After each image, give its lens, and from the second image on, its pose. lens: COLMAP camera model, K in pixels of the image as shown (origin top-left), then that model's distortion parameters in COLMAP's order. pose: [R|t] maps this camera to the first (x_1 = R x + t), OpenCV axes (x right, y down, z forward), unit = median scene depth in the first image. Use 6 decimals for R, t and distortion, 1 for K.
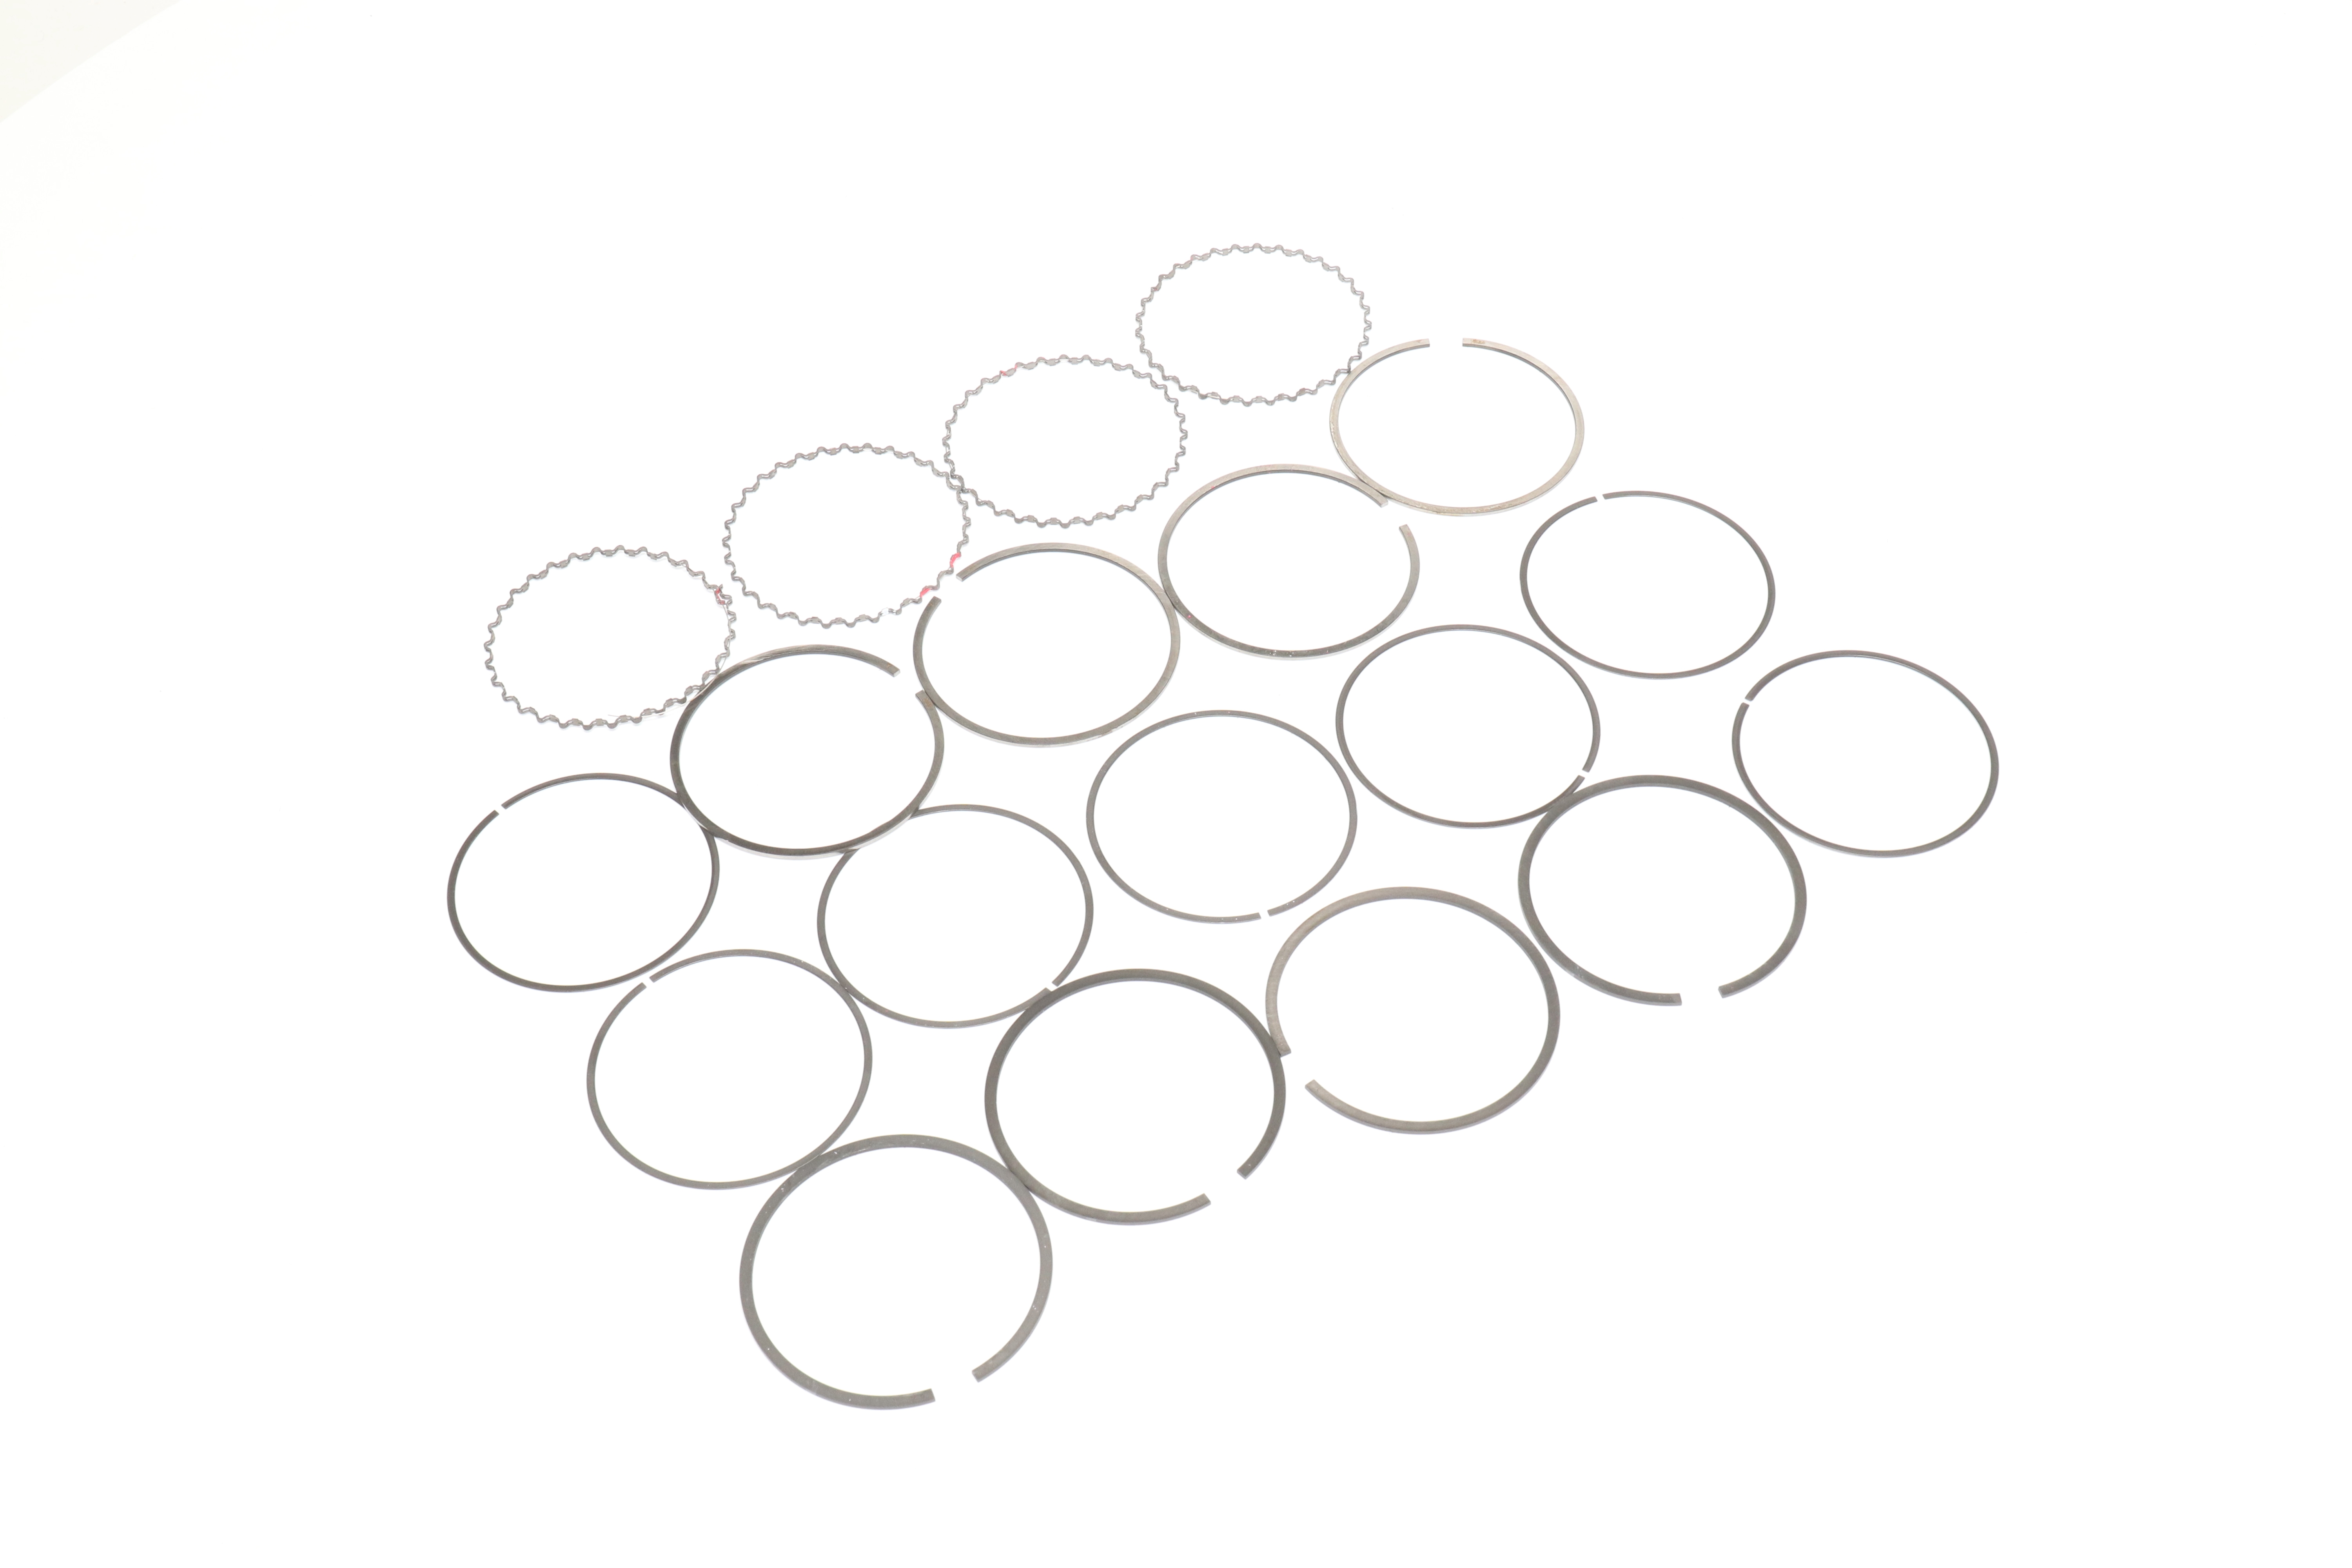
lens RADIAL K [[3120.2, 0, 1162.3], [0, 3120.2, 777.3], [0, 0, 1]] dist [-0.048706, 0.000000]
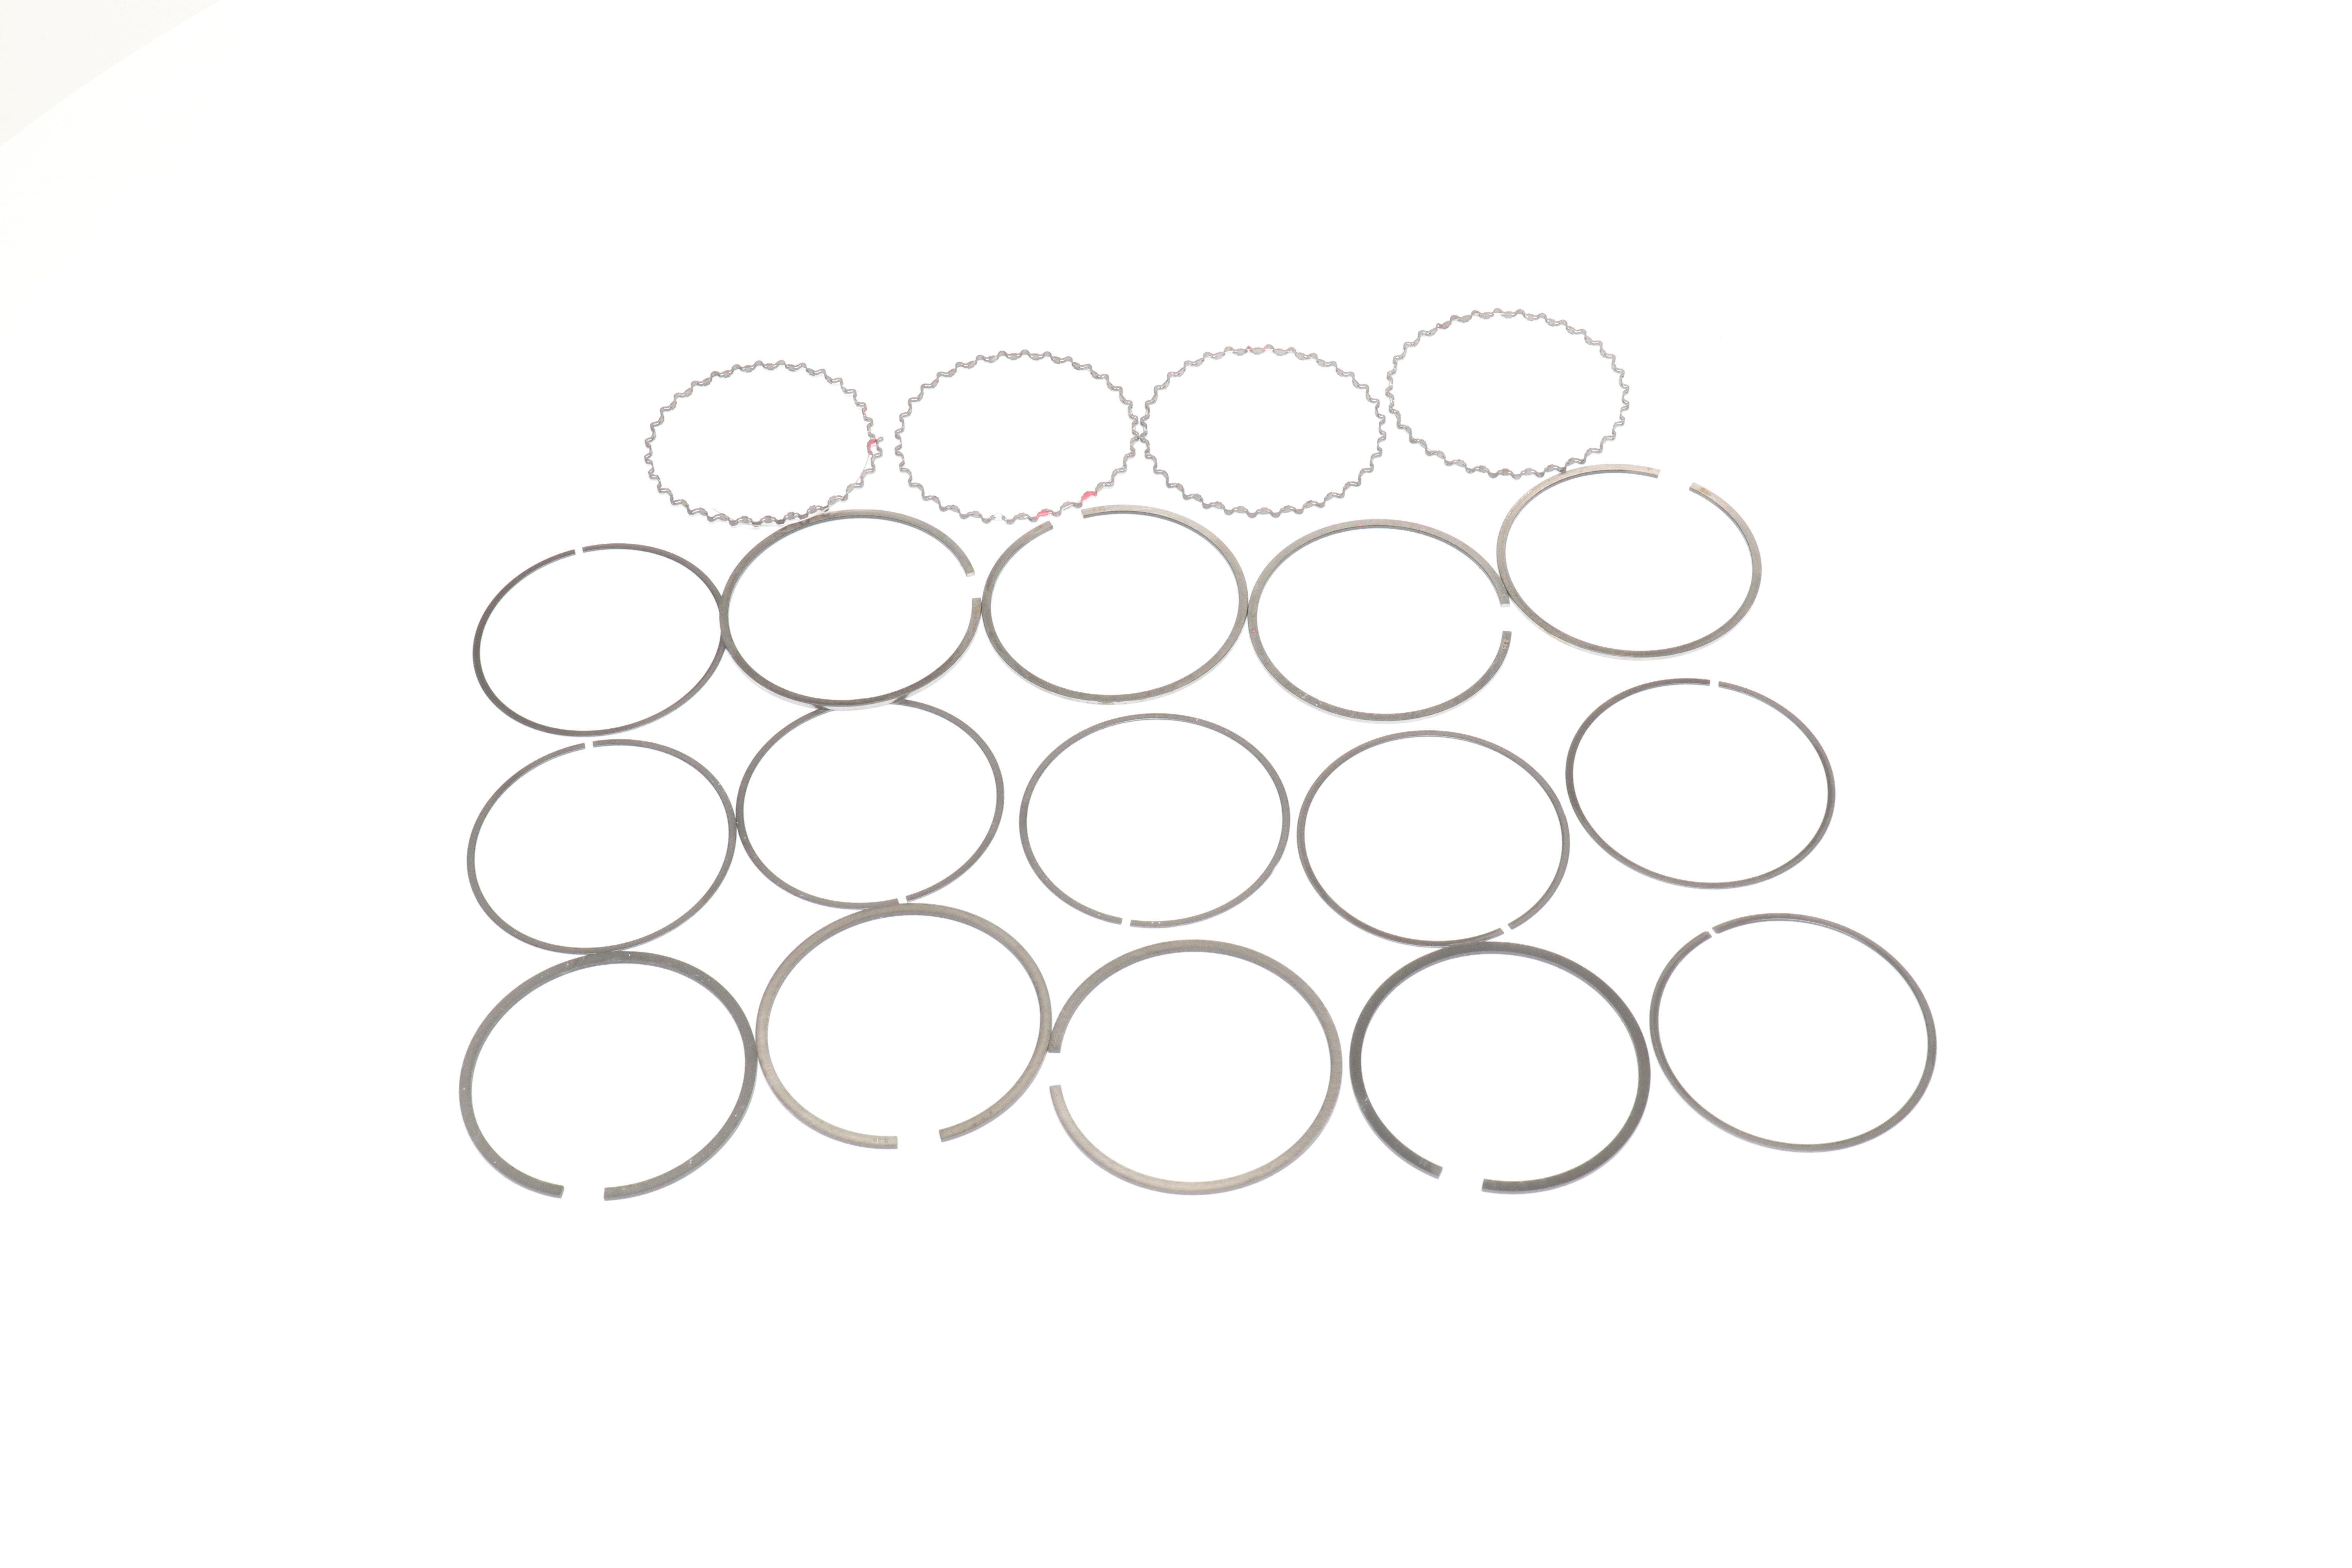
lens RADIAL K [[3120.2, 0, 1166.5], [0, 3120.2, 794.4], [0, 0, 1]] dist [-0.048706, 0.000000]
pose [[0.866932, 0.389558, -0.310923, 0.317141], [-0.383974, 0.919722, 0.081710, -0.075180], [0.317794, 0.048550, 0.946916, 0.052798]]
